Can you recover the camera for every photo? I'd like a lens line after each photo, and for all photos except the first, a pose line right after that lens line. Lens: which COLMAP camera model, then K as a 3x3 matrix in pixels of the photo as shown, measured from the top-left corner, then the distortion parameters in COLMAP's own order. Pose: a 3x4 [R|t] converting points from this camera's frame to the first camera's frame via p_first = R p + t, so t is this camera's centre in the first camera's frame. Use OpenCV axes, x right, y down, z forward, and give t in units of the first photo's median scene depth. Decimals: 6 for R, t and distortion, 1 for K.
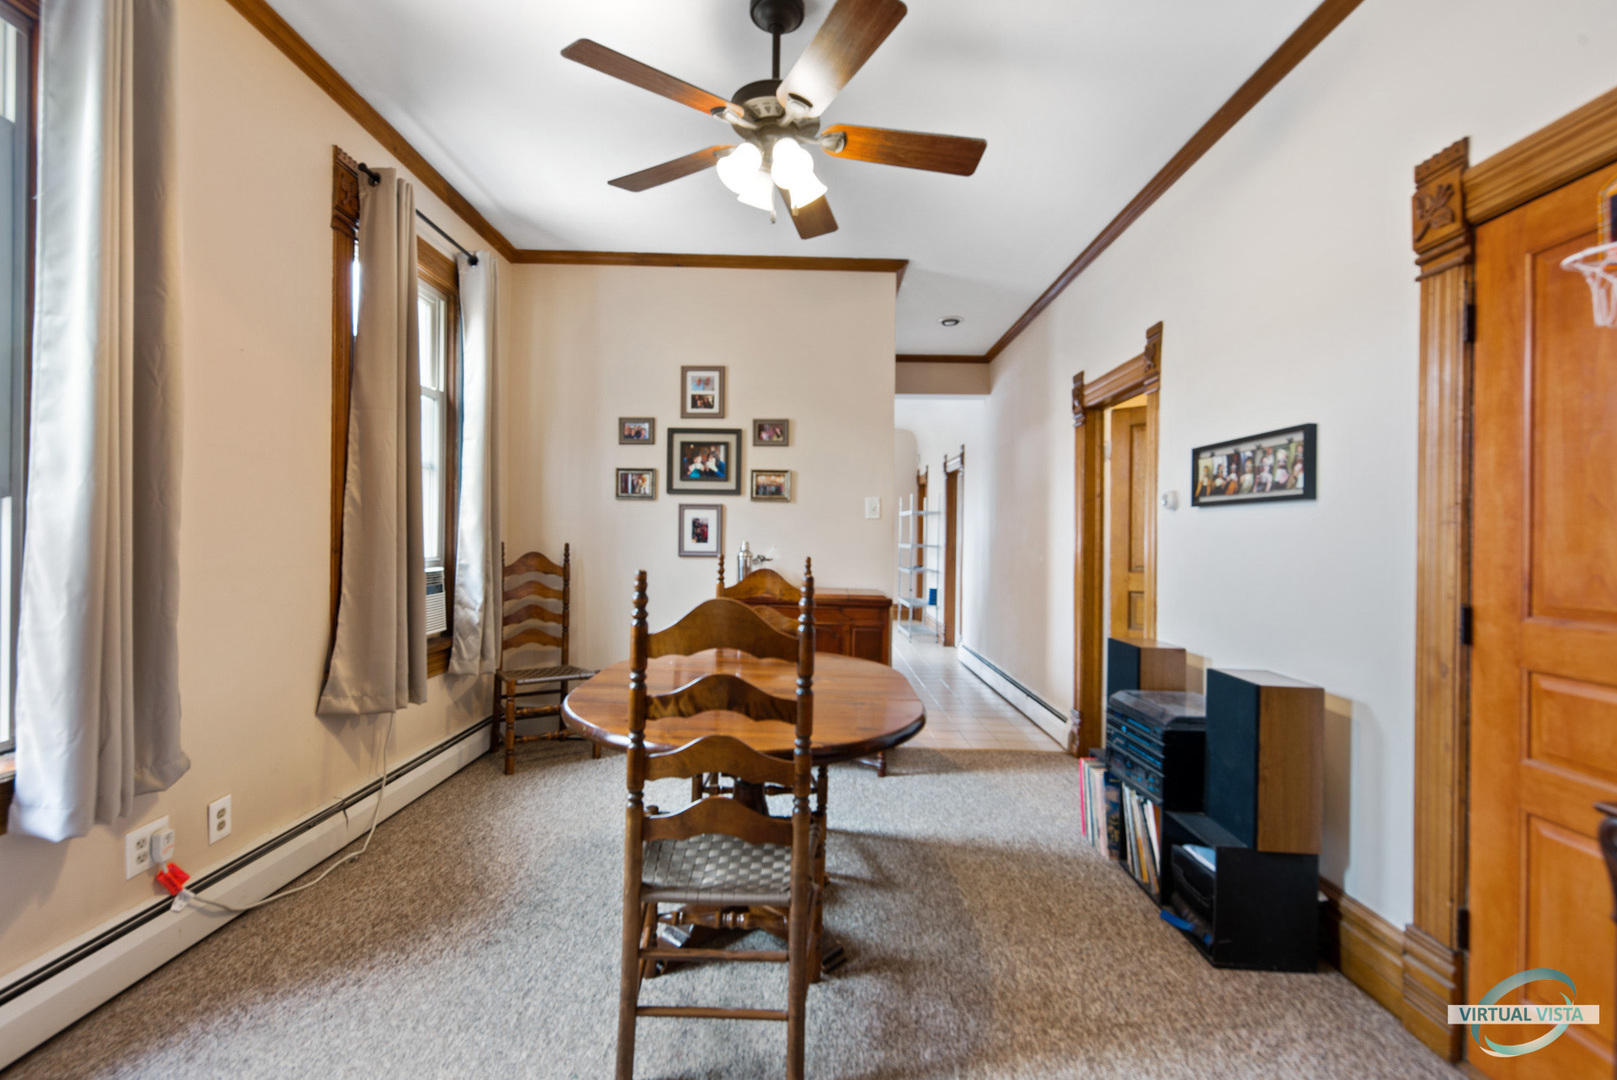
lens RADIAL K [[727.0, 0, 813.8], [0, 727.0, 533.5], [0, 0, 1]] dist [0.010694, 0.000201]
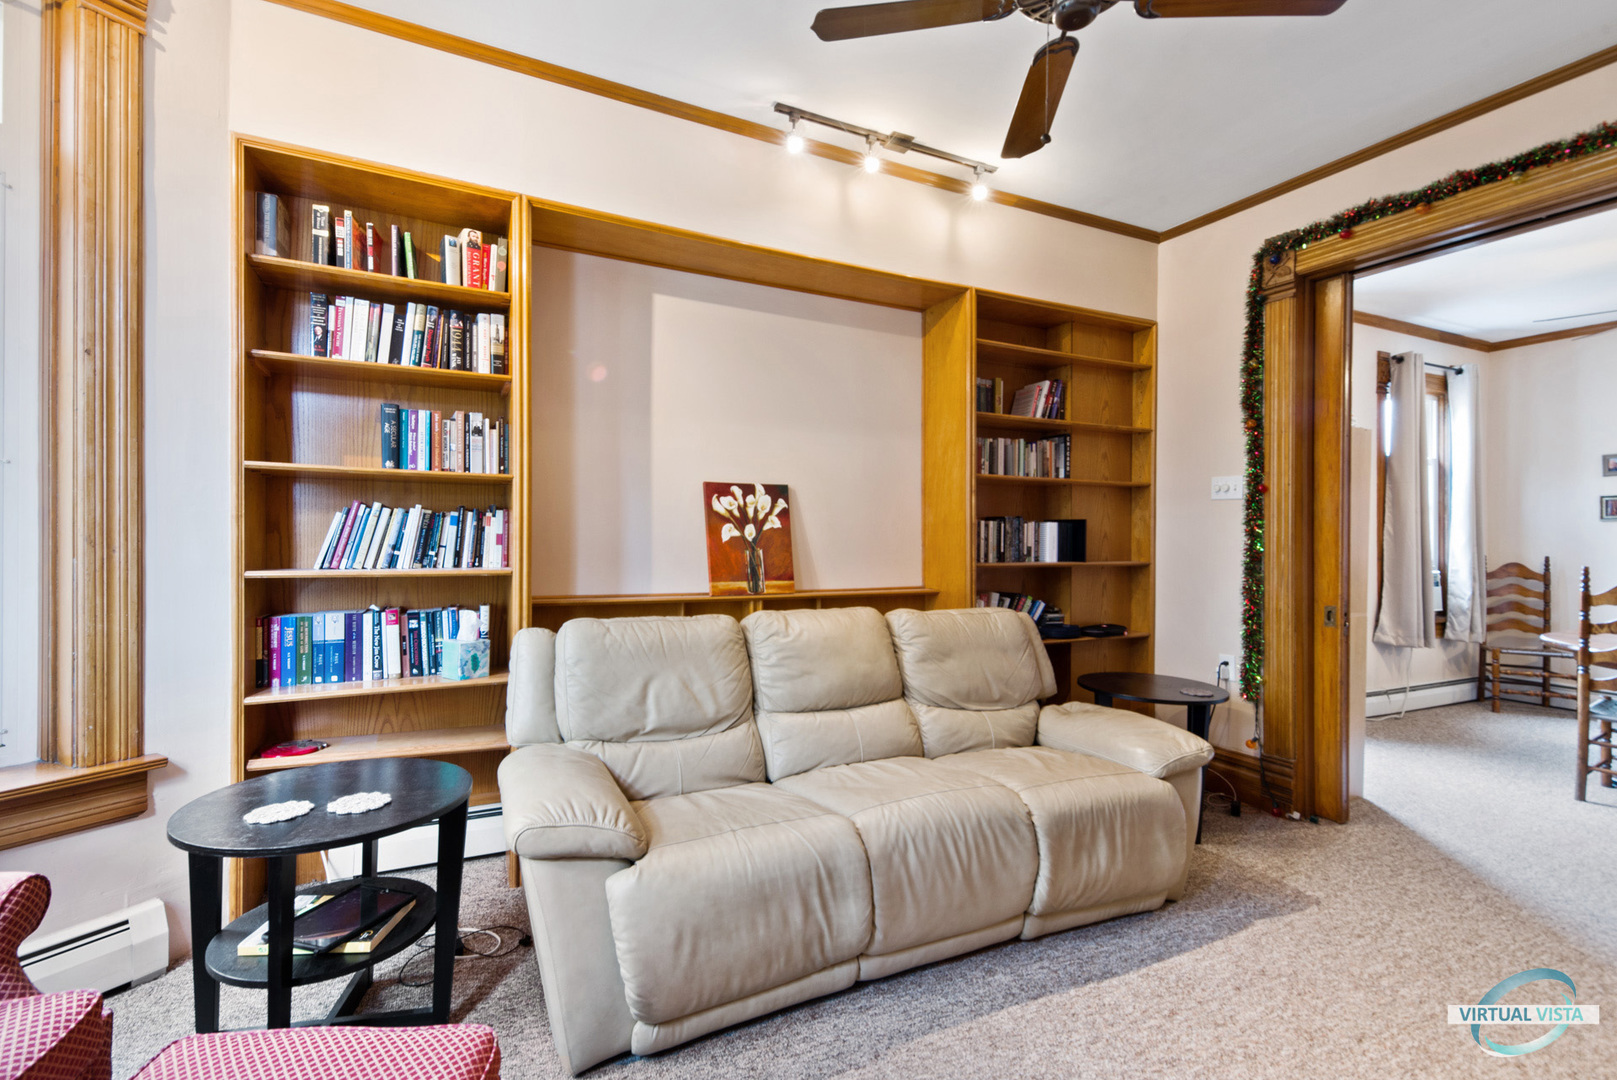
lens RADIAL K [[726.6, 0, 797.2], [0, 726.6, 540.5], [0, 0, 1]] dist [0.009747, -0.000268]
pose [[0.424565, -0.015039, -0.905273, 0.337091], [0.004099, 0.999884, -0.014689, -0.002277], [0.905388, 0.002526, 0.424577, -0.930075]]
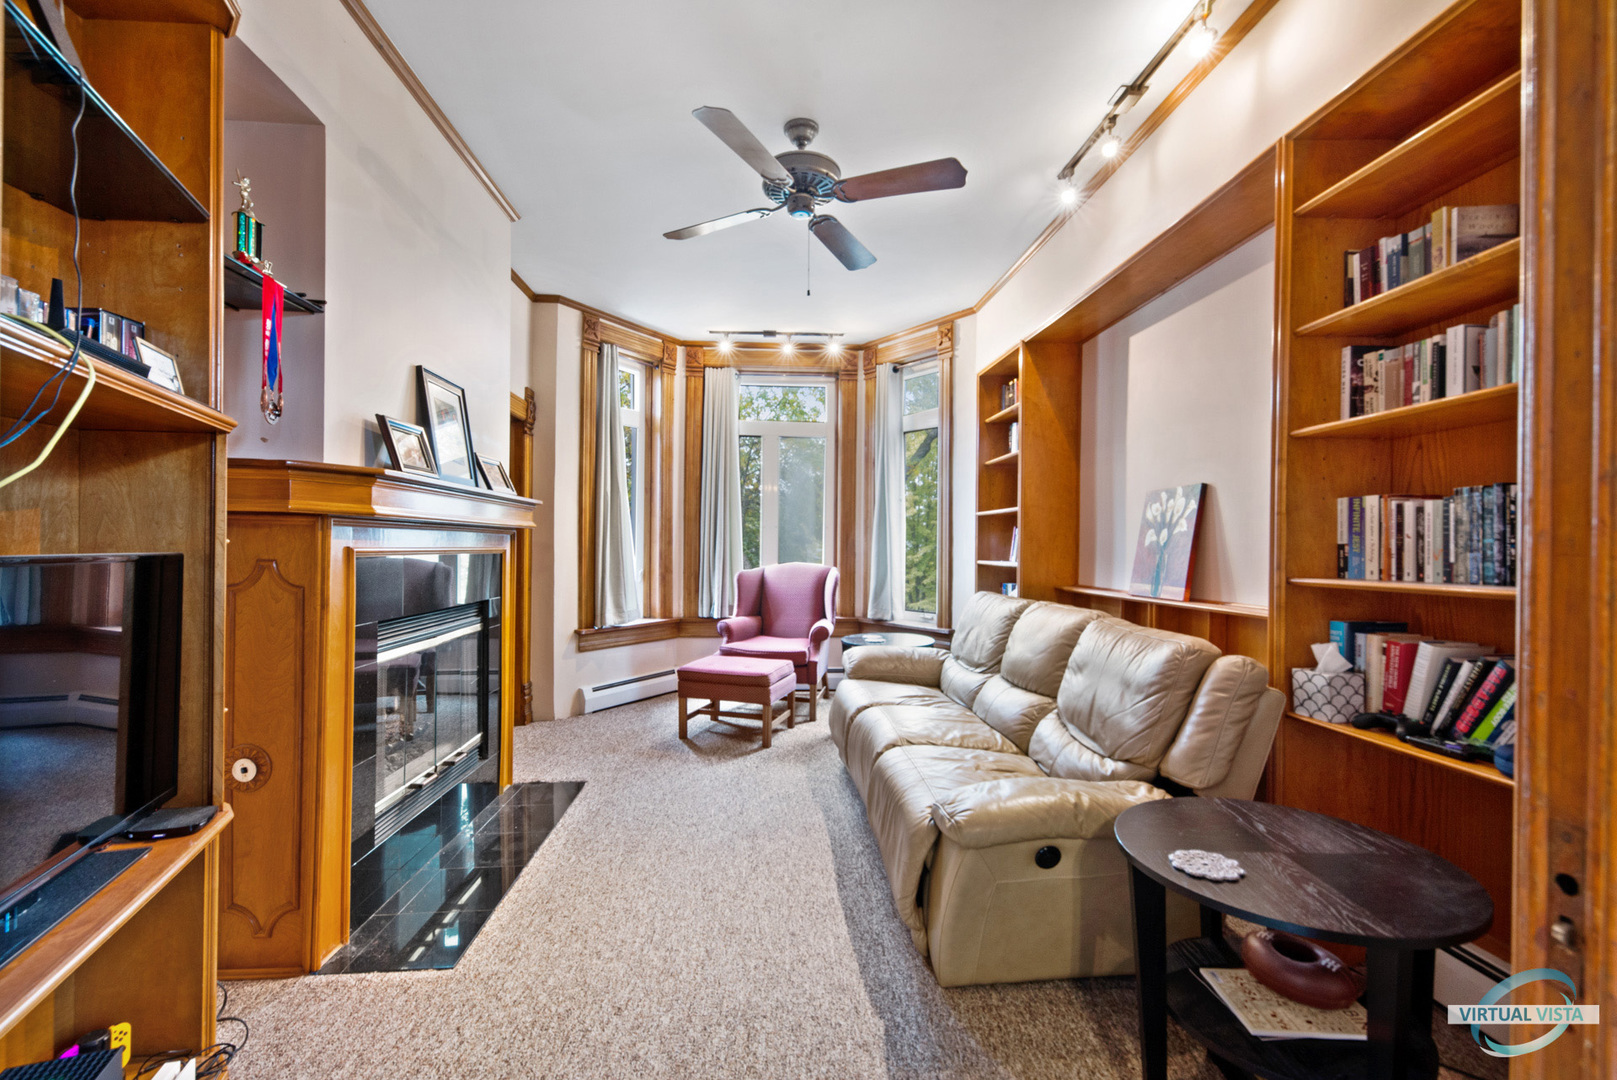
lens RADIAL K [[695.0, 0, 792.6], [0, 695.0, 544.5], [0, 0, 1]] dist [0.015512, -0.005516]
pose [[-0.998815, -0.027622, -0.040072, 0.009667], [-0.027215, 0.999573, -0.010681, 0.005212], [0.040350, -0.009578, -0.999140, 0.188230]]
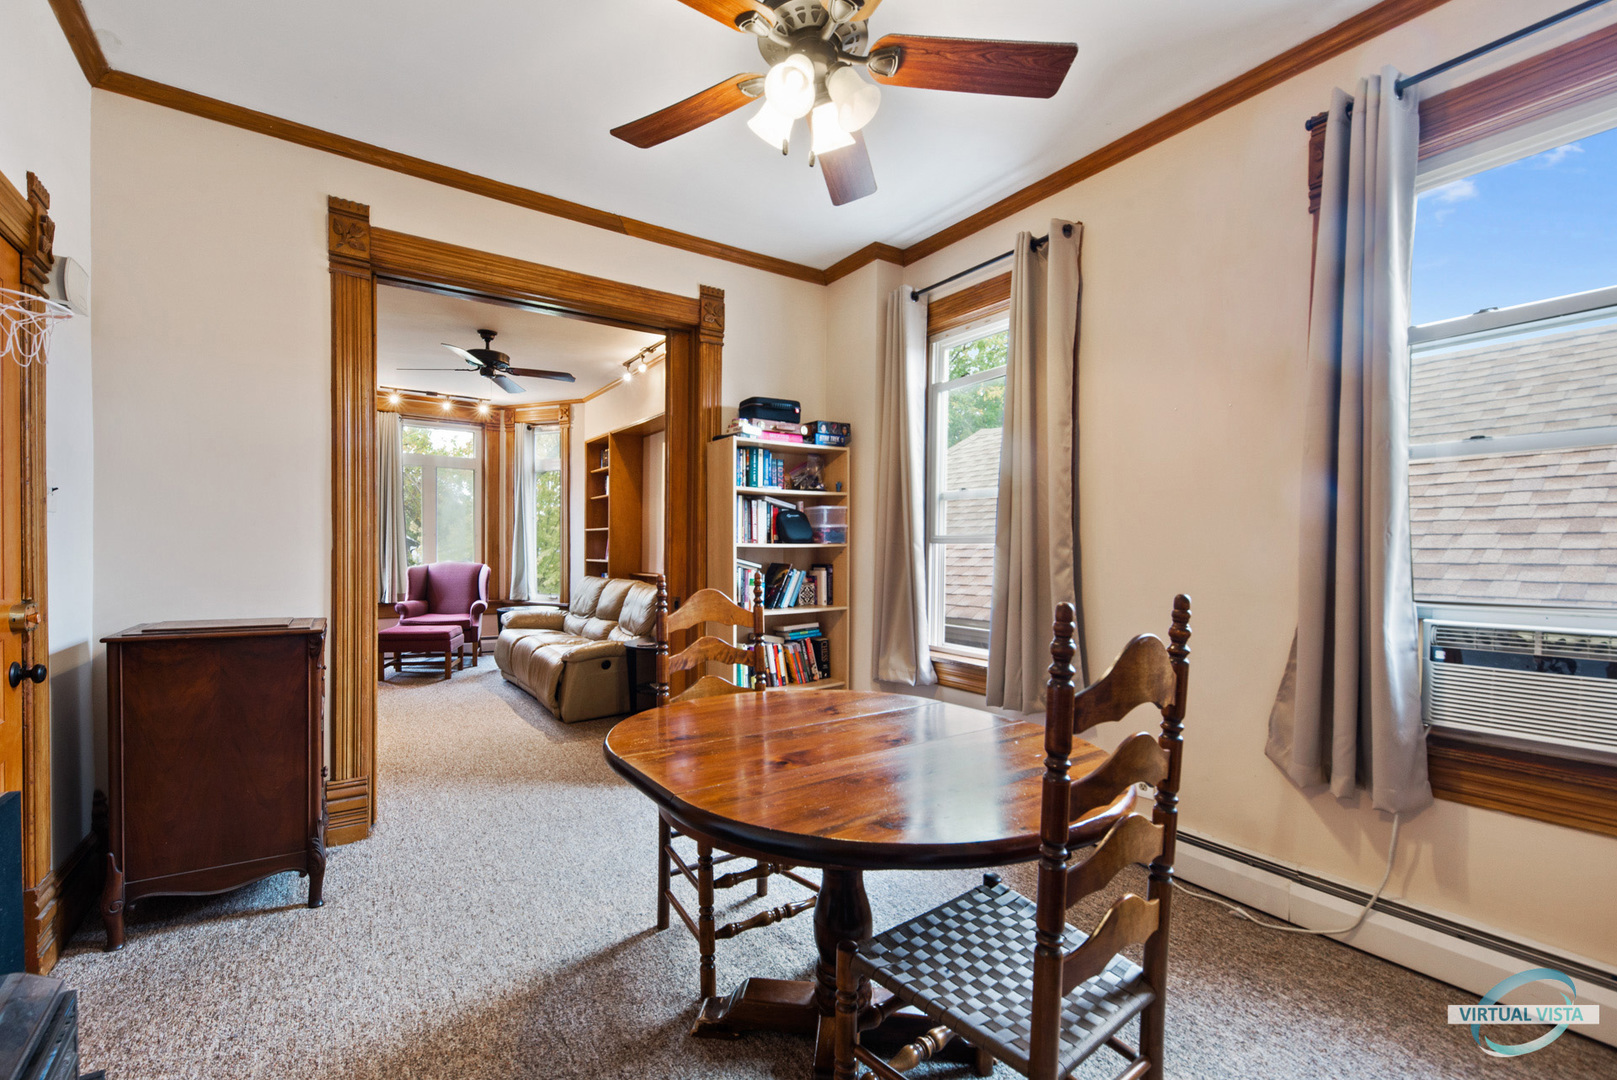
lens RADIAL K [[695.0, 0, 795.7], [0, 695.0, 571.2], [0, 0, 1]] dist [0.015512, -0.005516]
pose [[-0.836636, -0.015236, -0.547547, 0.243875], [-0.024936, 0.999636, 0.010287, 0.011301], [0.547191, 0.022260, -0.836712, 1.052436]]
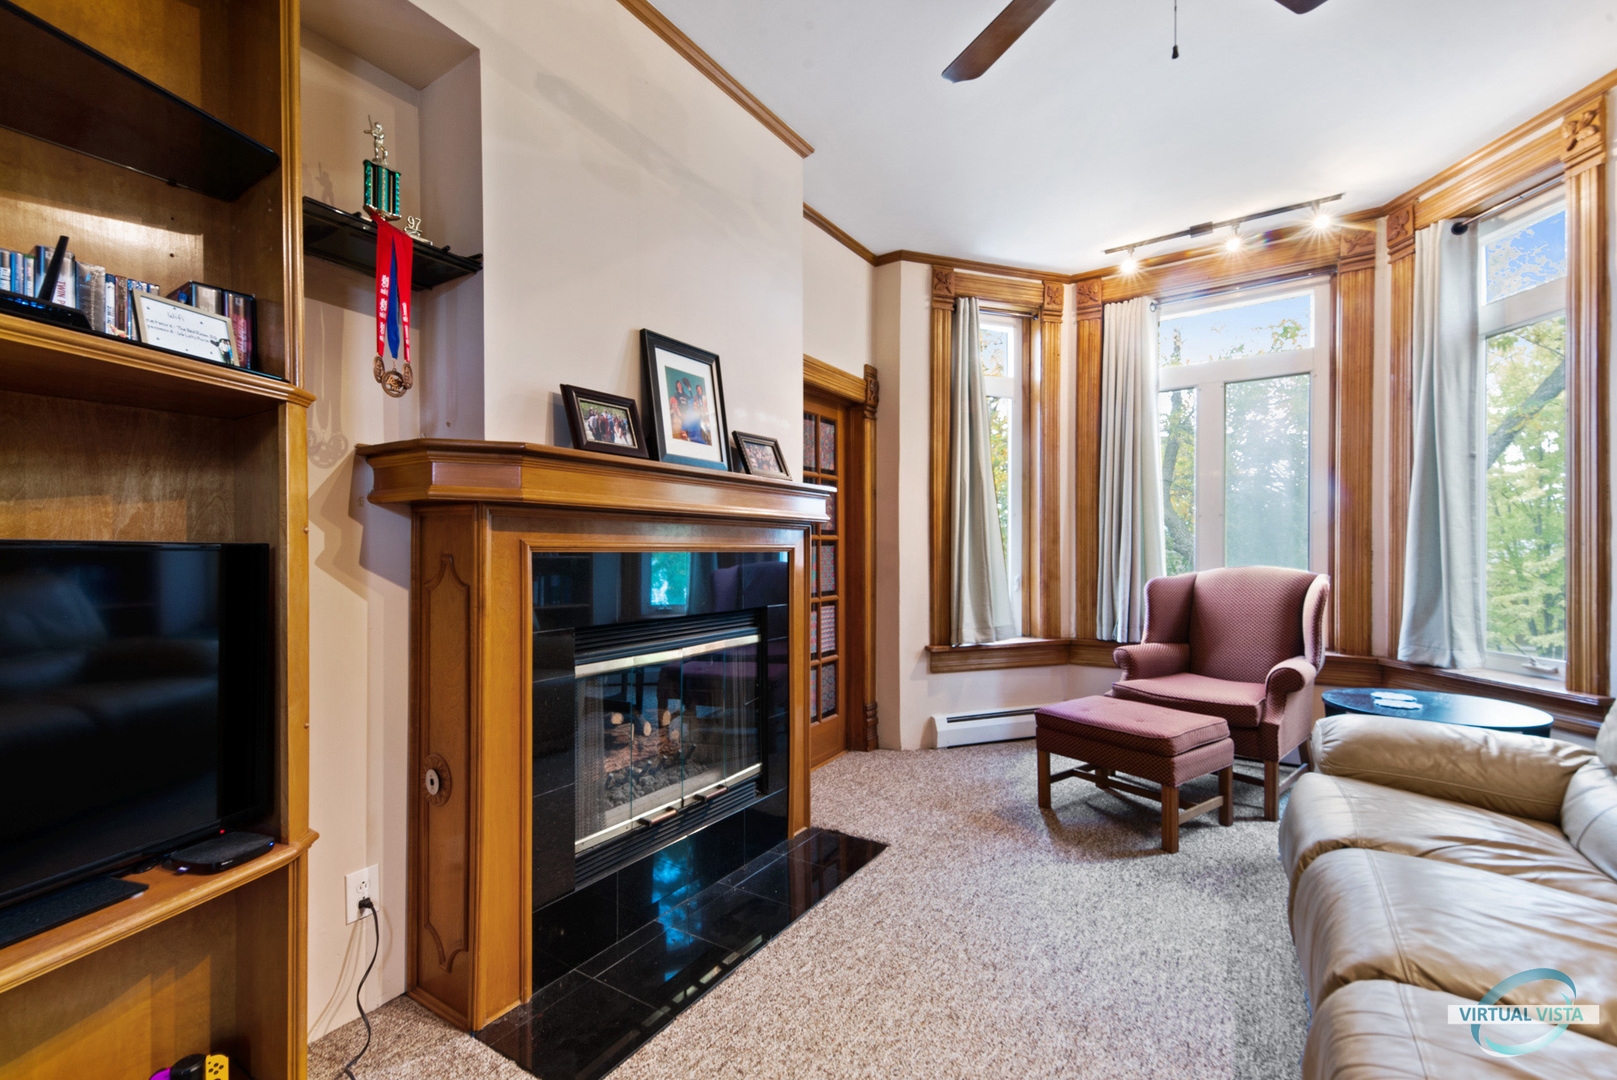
lens RADIAL K [[695.0, 0, 789.7], [0, 695.0, 557.5], [0, 0, 1]] dist [0.015512, -0.005516]
pose [[-0.819488, -0.018808, 0.572788, -0.096615], [-0.016102, 0.999822, 0.009793, 0.016752], [-0.572871, -0.001198, -0.819645, -0.140257]]
